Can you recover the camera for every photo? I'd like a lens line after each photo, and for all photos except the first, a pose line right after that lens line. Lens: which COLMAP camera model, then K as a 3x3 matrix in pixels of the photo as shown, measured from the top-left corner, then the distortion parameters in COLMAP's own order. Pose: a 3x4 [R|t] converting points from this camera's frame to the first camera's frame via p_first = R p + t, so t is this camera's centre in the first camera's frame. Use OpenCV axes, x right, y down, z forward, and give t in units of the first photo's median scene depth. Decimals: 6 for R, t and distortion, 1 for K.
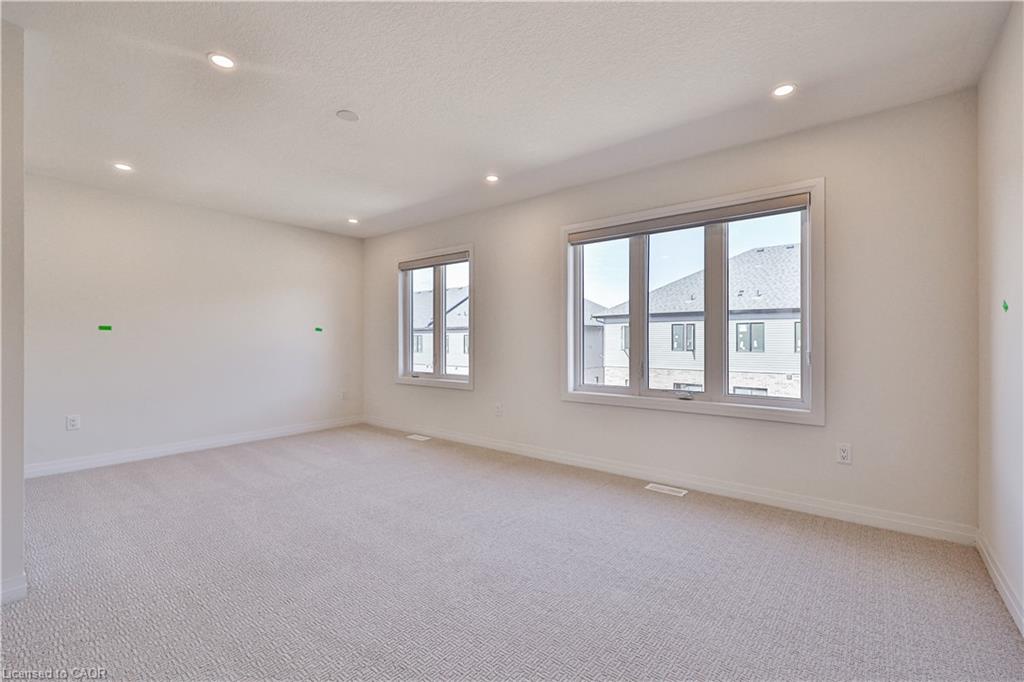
lens RADIAL K [[441.3, 0, 531.8], [0, 441.3, 340.3], [0, 0, 1]] dist [-0.000383, 0.000700]
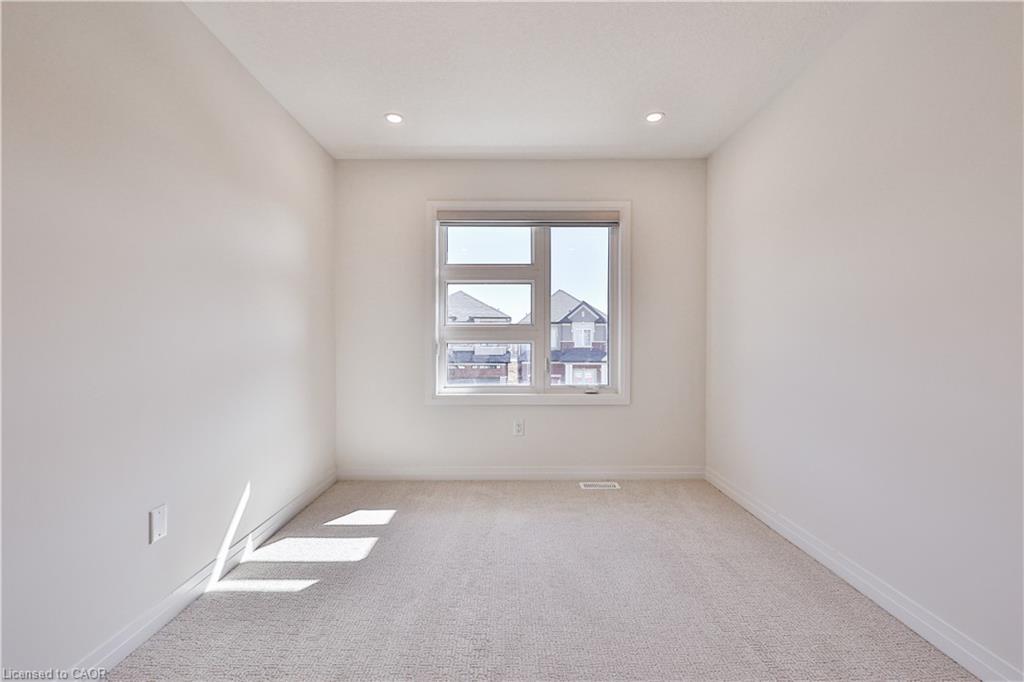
lens RADIAL K [[441.3, 0, 510.2], [0, 441.3, 337.9], [0, 0, 1]] dist [-0.000383, 0.000700]
pose [[0.778810, -0.004389, 0.627244, -0.359587], [0.000113, 0.999976, 0.006856, -0.001705], [-0.627259, -0.005269, 0.778793, 0.262393]]
